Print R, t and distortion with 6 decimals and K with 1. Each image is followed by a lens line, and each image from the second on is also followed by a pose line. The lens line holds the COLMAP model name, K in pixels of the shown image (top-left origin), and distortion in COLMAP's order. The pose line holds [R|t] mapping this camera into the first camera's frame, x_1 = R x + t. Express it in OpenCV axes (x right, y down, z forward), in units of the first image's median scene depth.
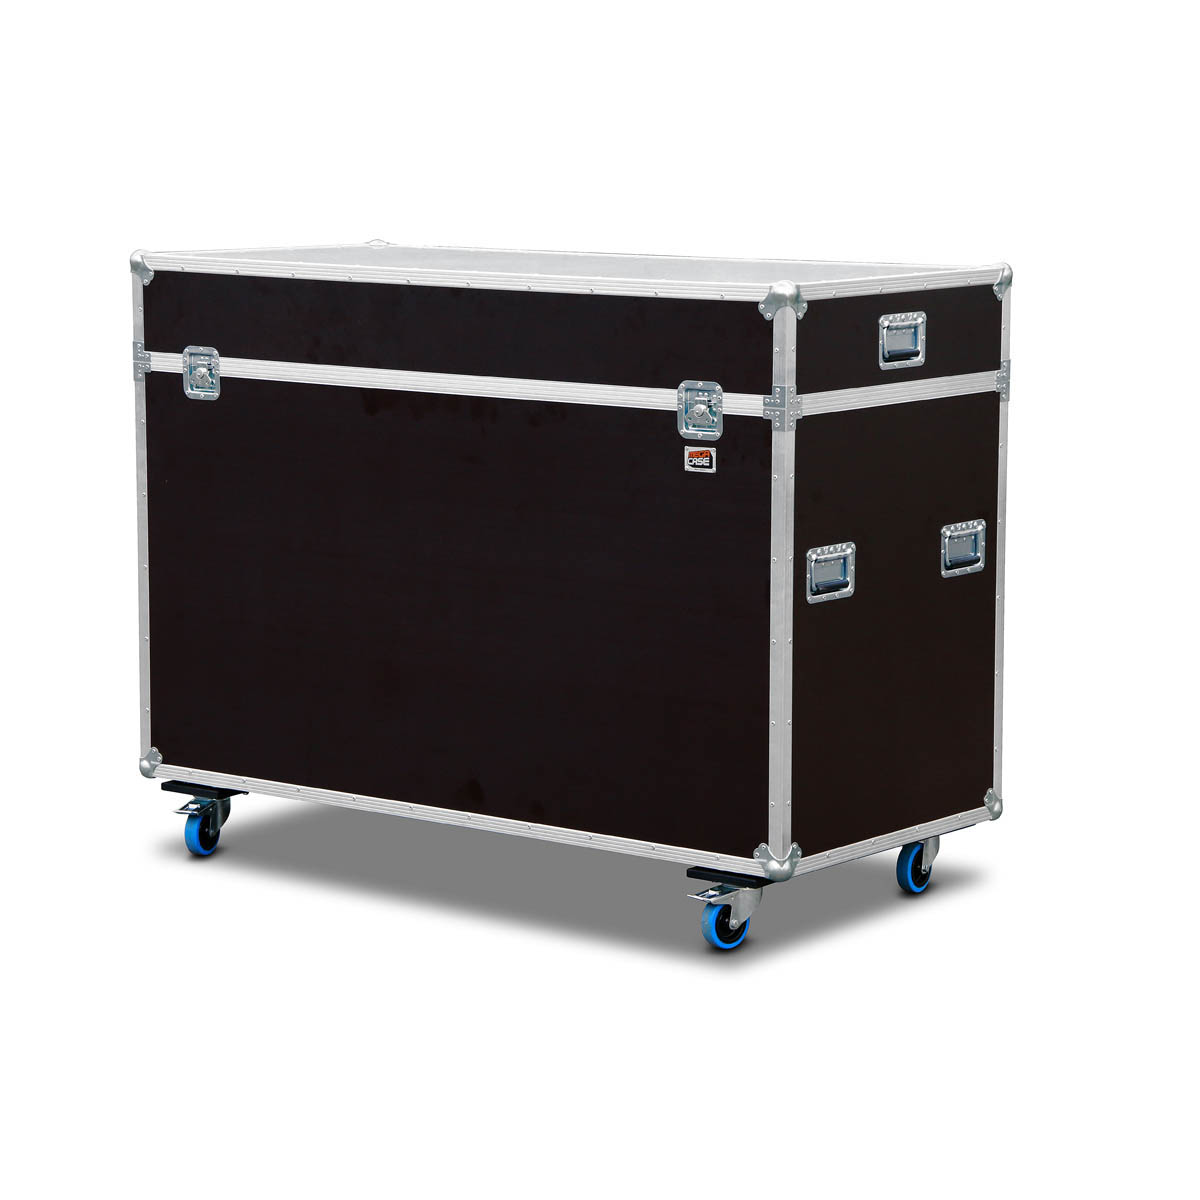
lens RADIAL K [[3493.7, 0, 600.0], [0, 3493.7, 600.0], [0, 0, 1]] dist [0.008681, 2.031729]
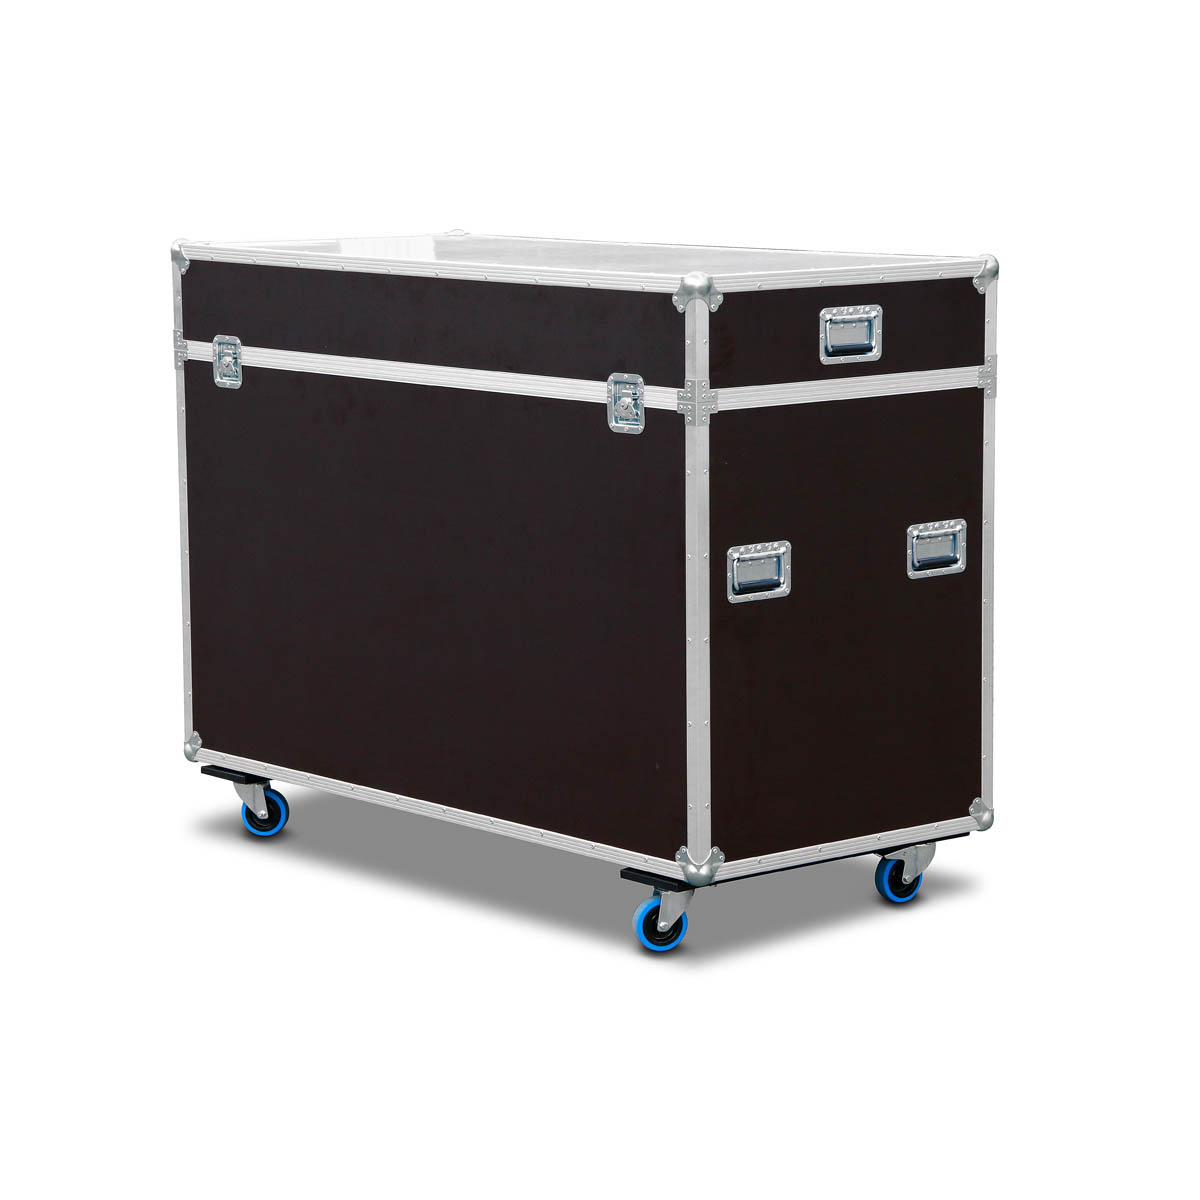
lens RADIAL K [[3493.7, 0, 600.0], [0, 3493.7, 600.0], [0, 0, 1]] dist [0.008681, 2.031729]
pose [[0.982985, 0.020855, -0.182499, 0.197384], [-0.020353, 0.999782, 0.004624, -0.003395], [0.182555, -0.000831, 0.983195, 0.031494]]
